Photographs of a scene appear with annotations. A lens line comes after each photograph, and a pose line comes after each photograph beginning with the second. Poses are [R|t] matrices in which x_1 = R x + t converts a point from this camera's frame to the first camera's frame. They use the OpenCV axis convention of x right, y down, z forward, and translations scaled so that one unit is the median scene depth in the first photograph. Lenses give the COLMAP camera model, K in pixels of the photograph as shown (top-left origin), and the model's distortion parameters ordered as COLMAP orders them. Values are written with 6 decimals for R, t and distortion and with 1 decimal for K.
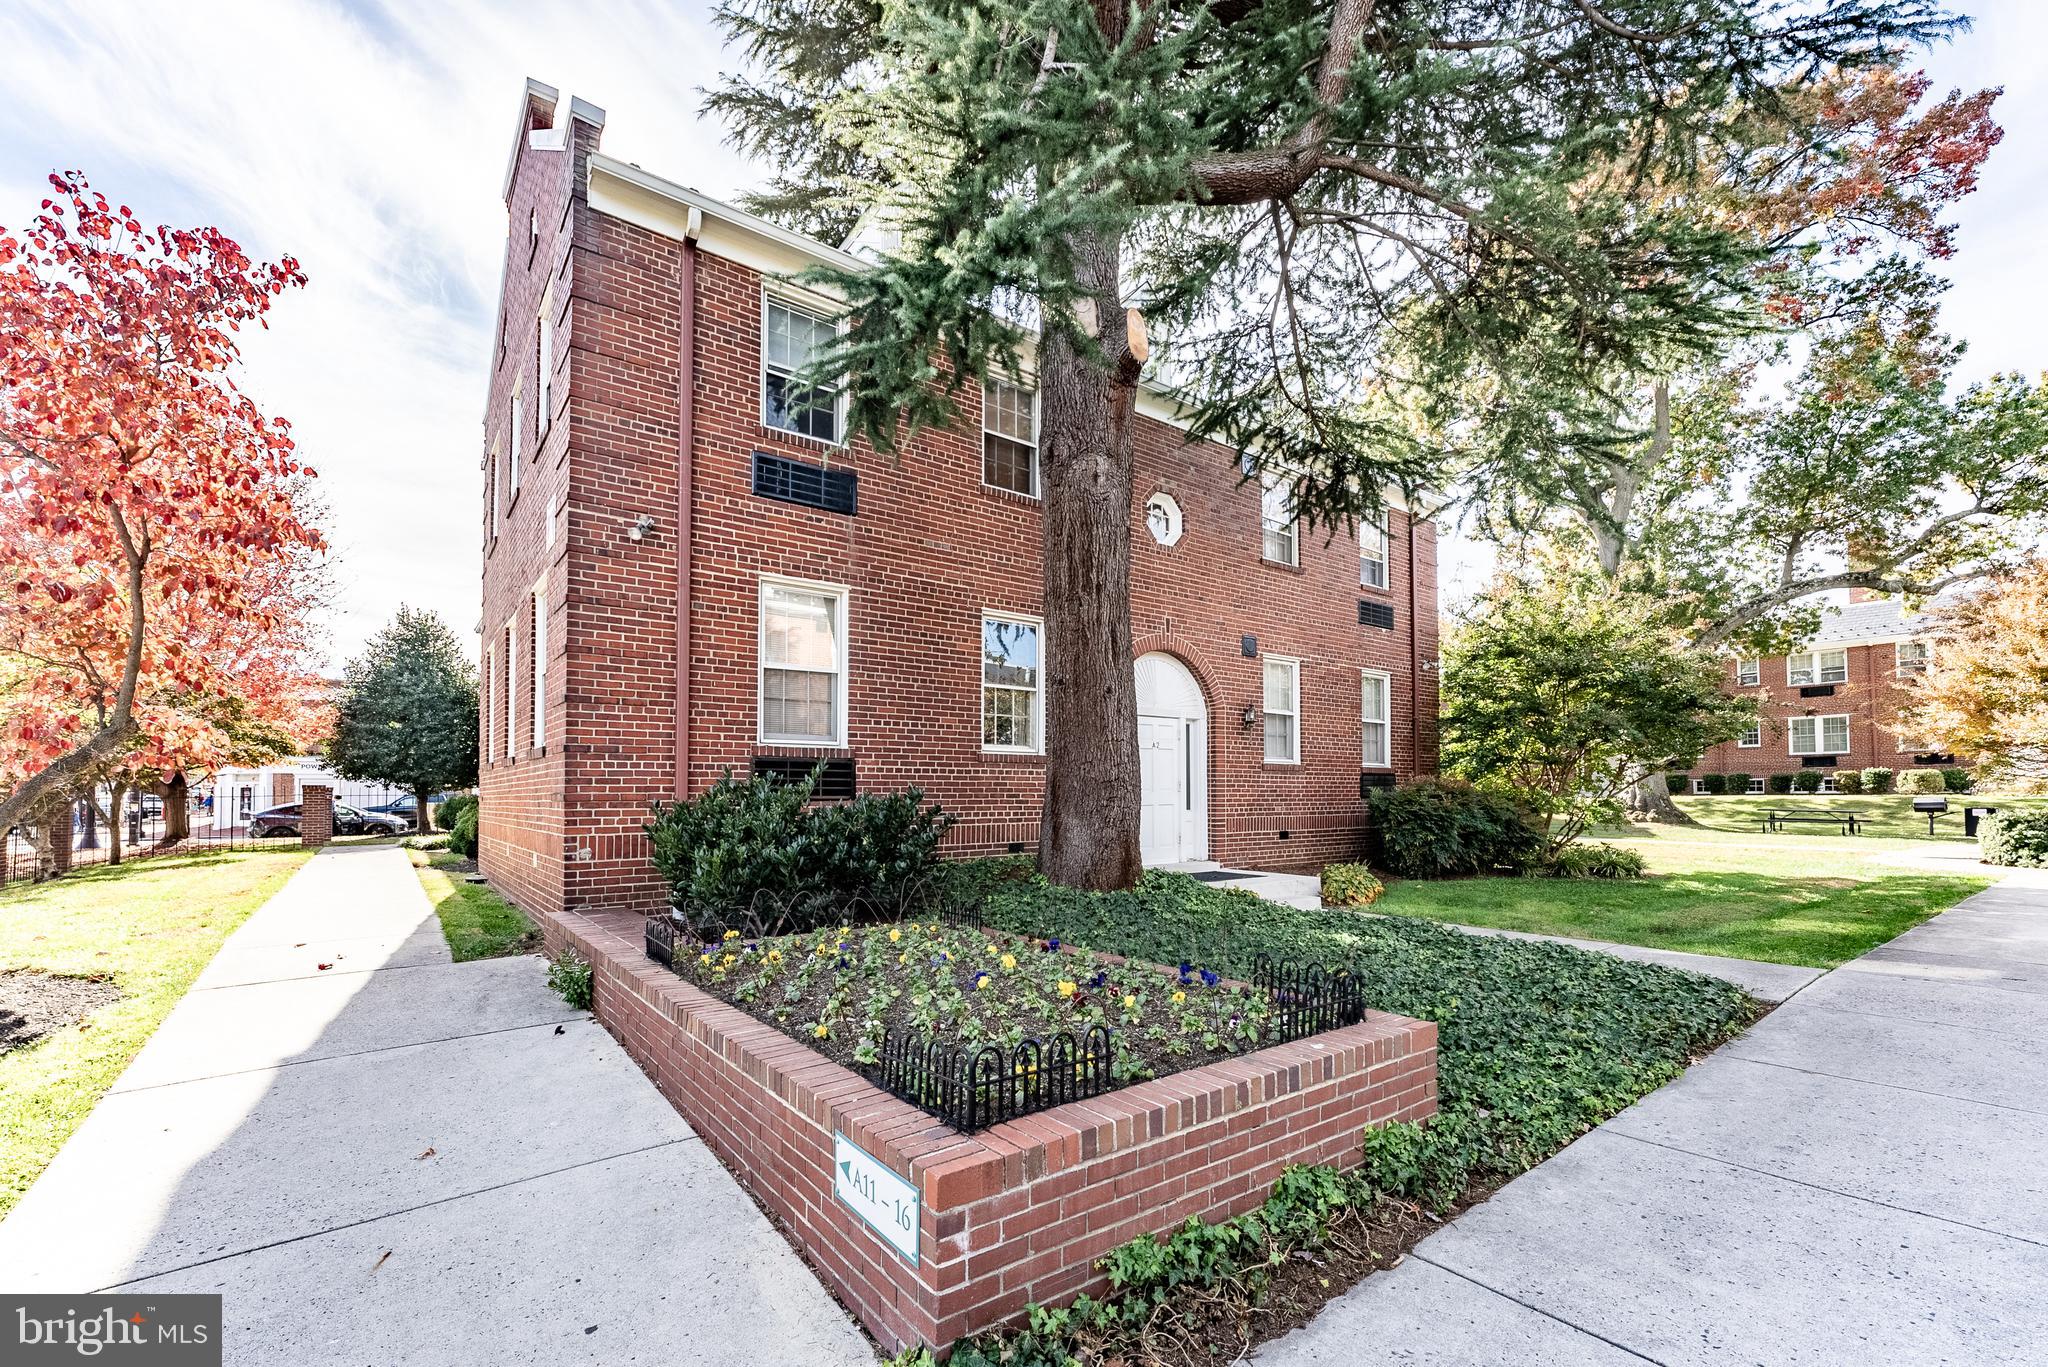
lens RADIAL K [[829.5, 0, 1049.4], [0, 829.5, 774.5], [0, 0, 1]] dist [0.000621, 0.000279]
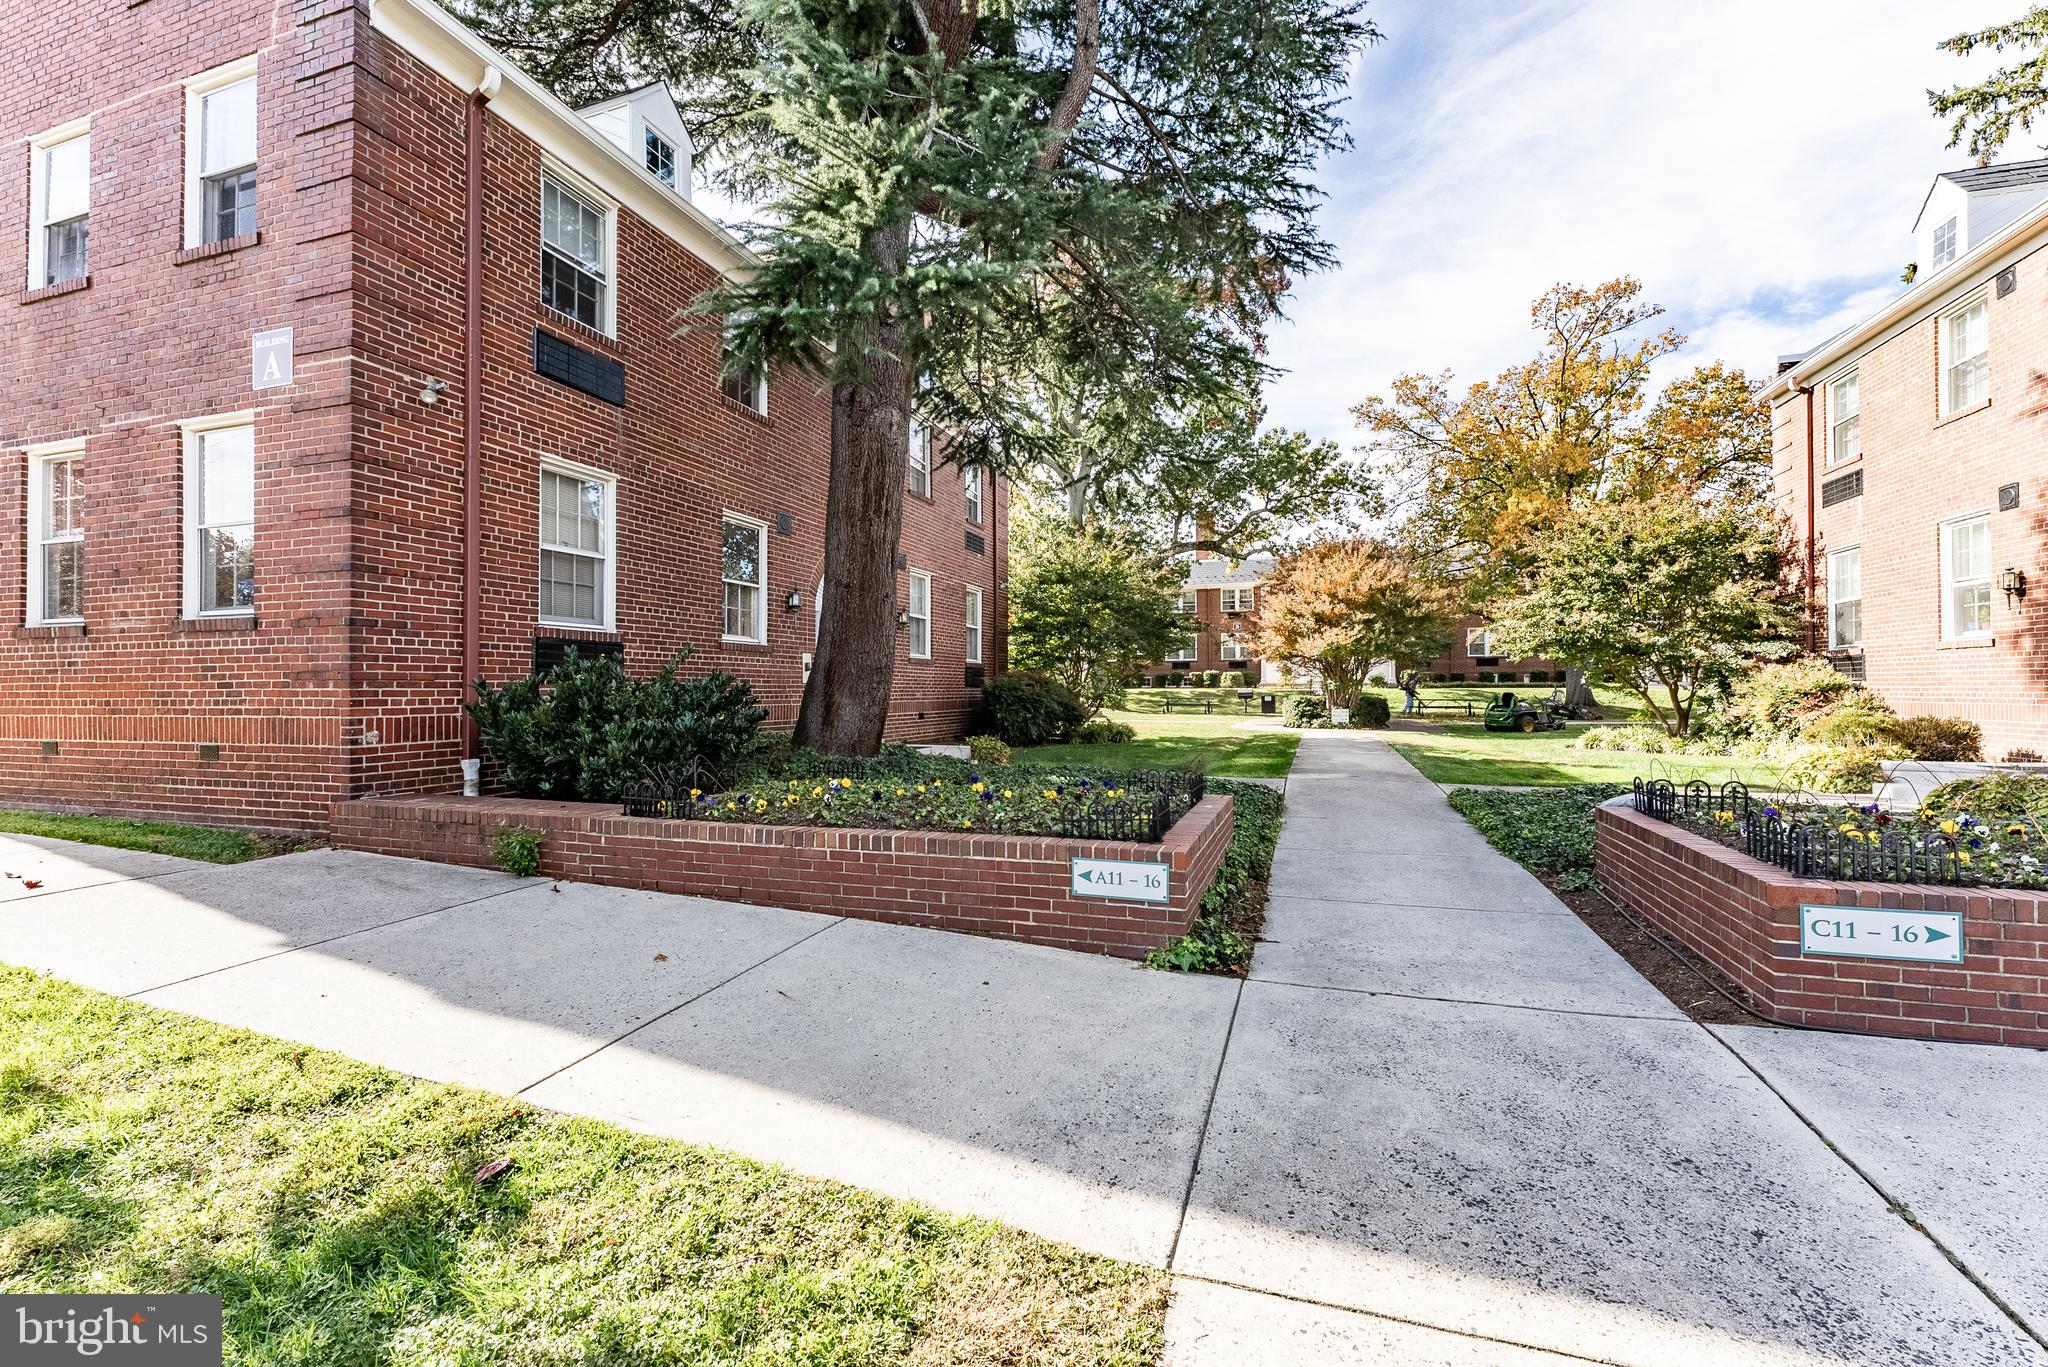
lens RADIAL K [[829.5, 0, 962.4], [0, 829.5, 682.8], [0, 0, 1]] dist [0.000621, 0.000279]
pose [[0.850518, 0.007090, 0.525898, -0.445989], [-0.014465, 0.999846, 0.009913, 0.015219], [-0.525747, -0.016038, 0.850490, -0.115458]]
